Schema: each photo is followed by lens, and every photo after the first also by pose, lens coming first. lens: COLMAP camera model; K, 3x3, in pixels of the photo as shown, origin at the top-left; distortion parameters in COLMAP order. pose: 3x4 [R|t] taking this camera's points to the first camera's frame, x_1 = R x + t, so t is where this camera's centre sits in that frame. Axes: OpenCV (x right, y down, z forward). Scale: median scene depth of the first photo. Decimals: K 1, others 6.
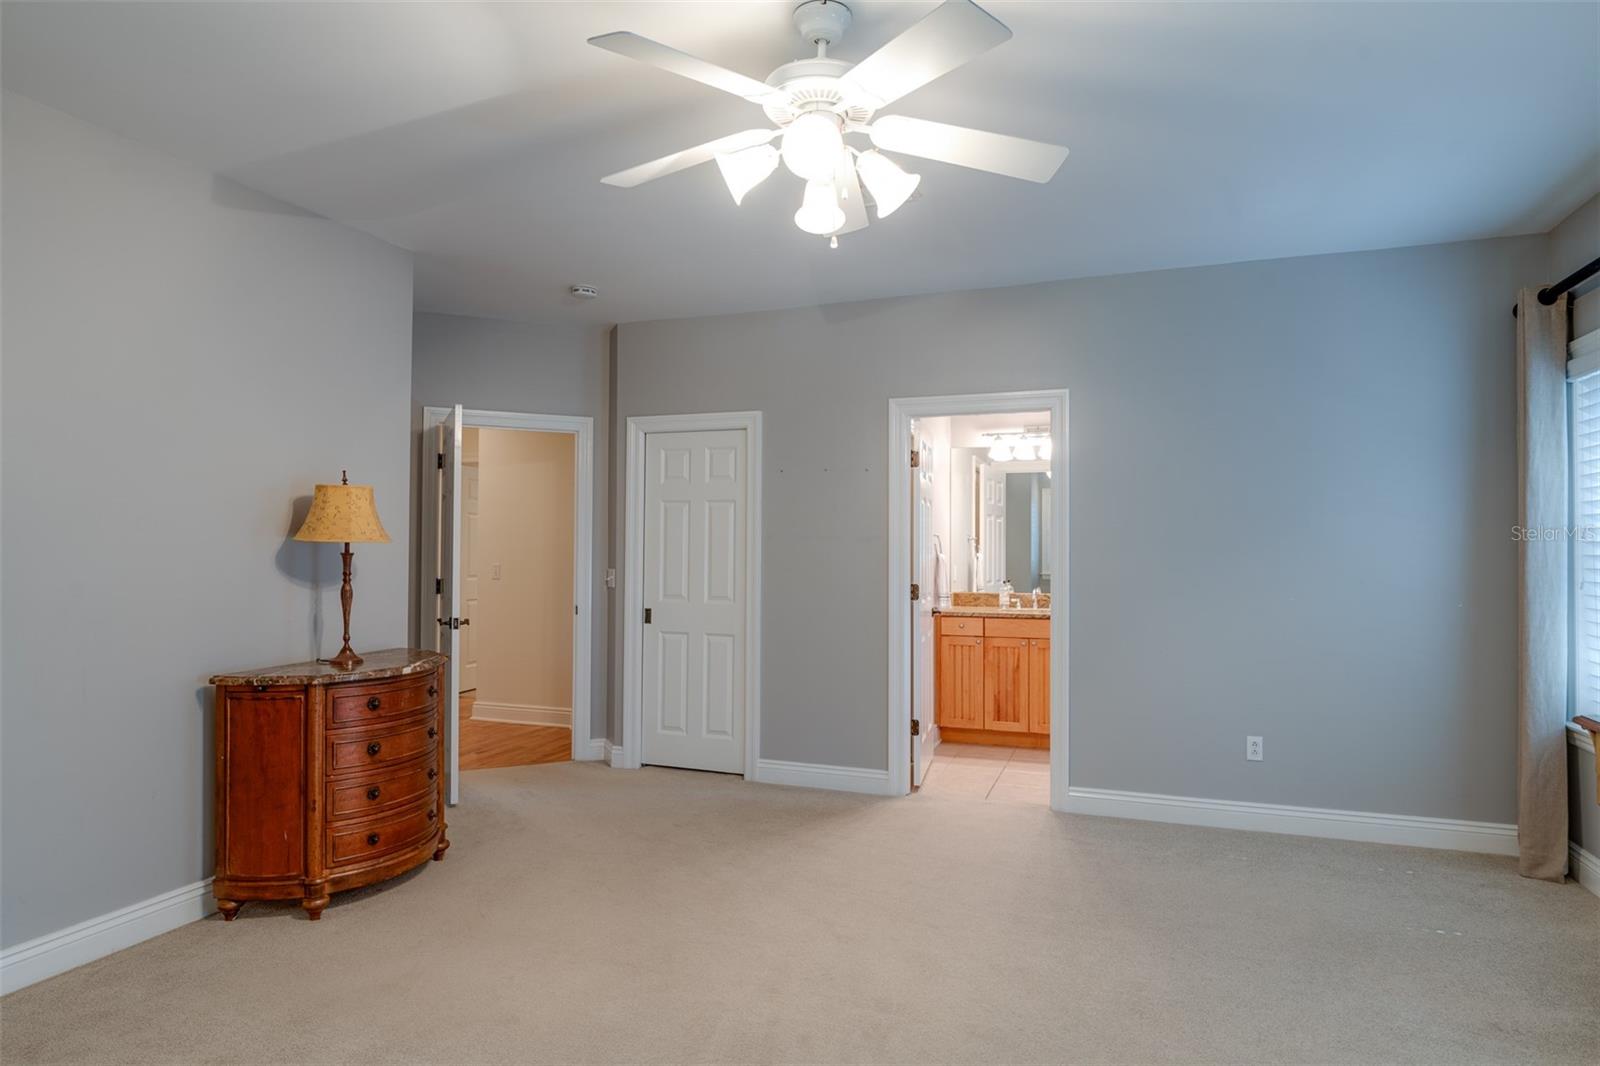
lens RADIAL K [[942.1, 0, 800.0], [0, 942.1, 533.0], [0, 0, 1]] dist [-0.001805, -0.000462]
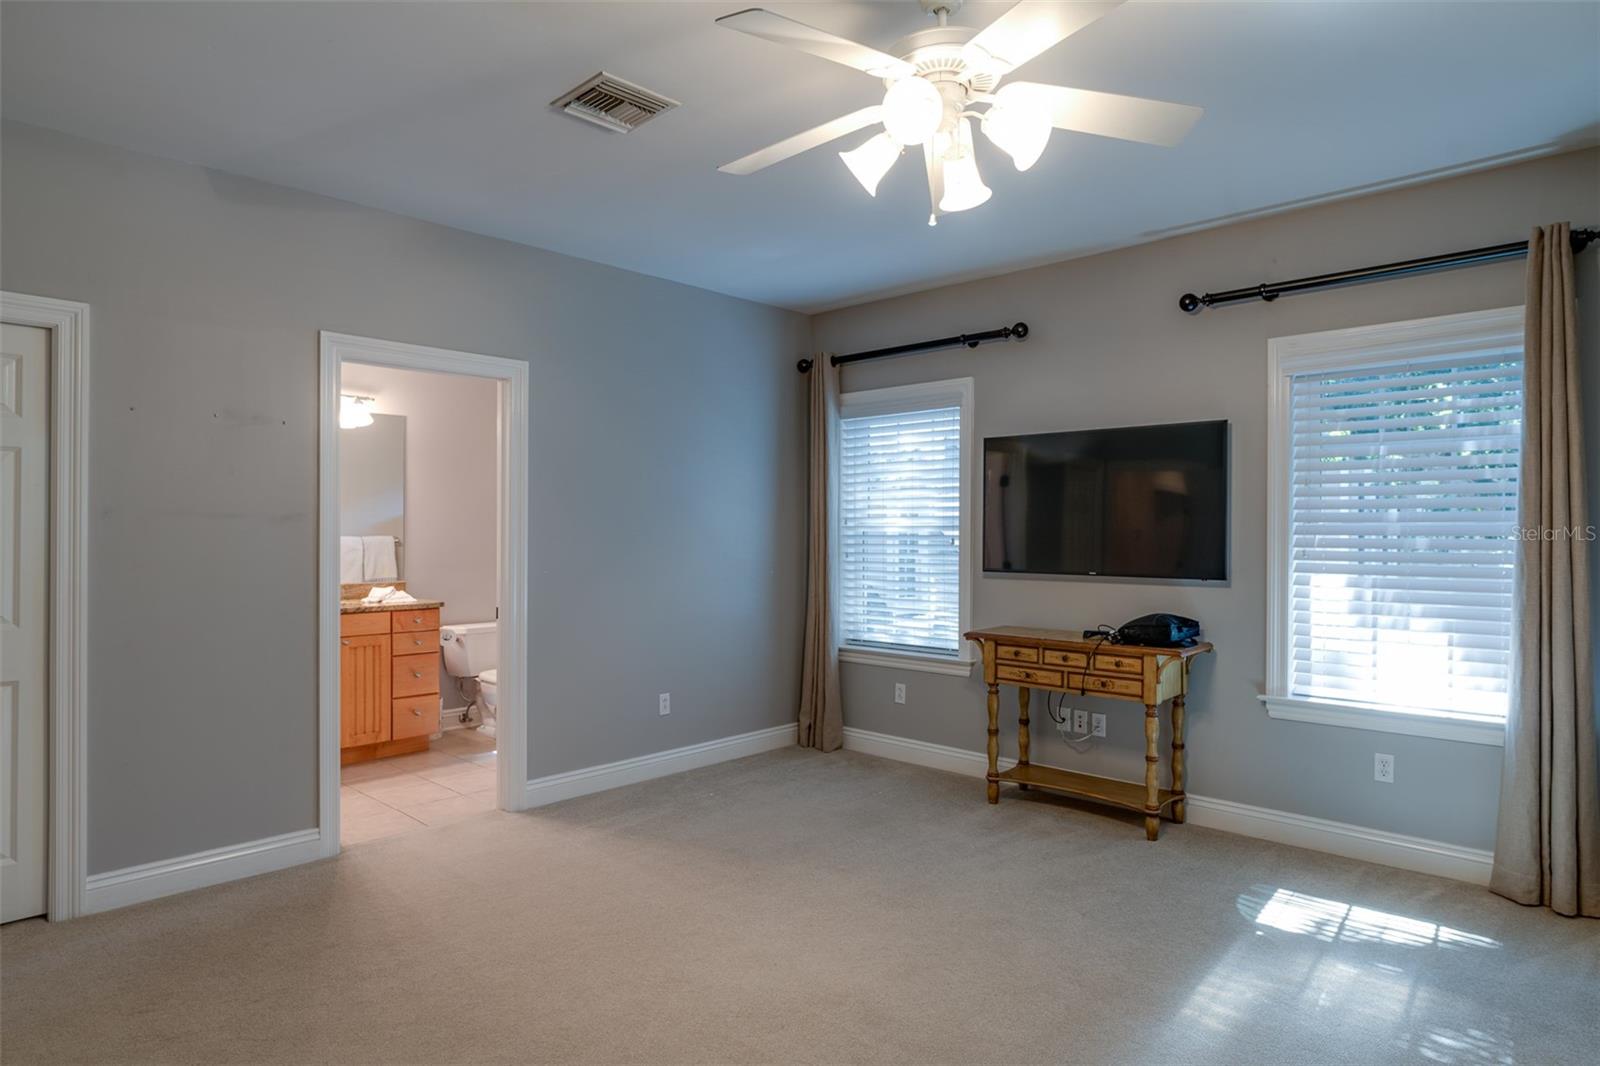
lens RADIAL K [[917.2, 0, 800.0], [0, 917.2, 533.0], [0, 0, 1]] dist [-0.014289, 0.000111]
pose [[0.383331, -0.000647, 0.923611, -0.464992], [-0.009560, 0.999943, 0.004668, 0.012418], [-0.923562, -0.010619, 0.383303, 0.402519]]
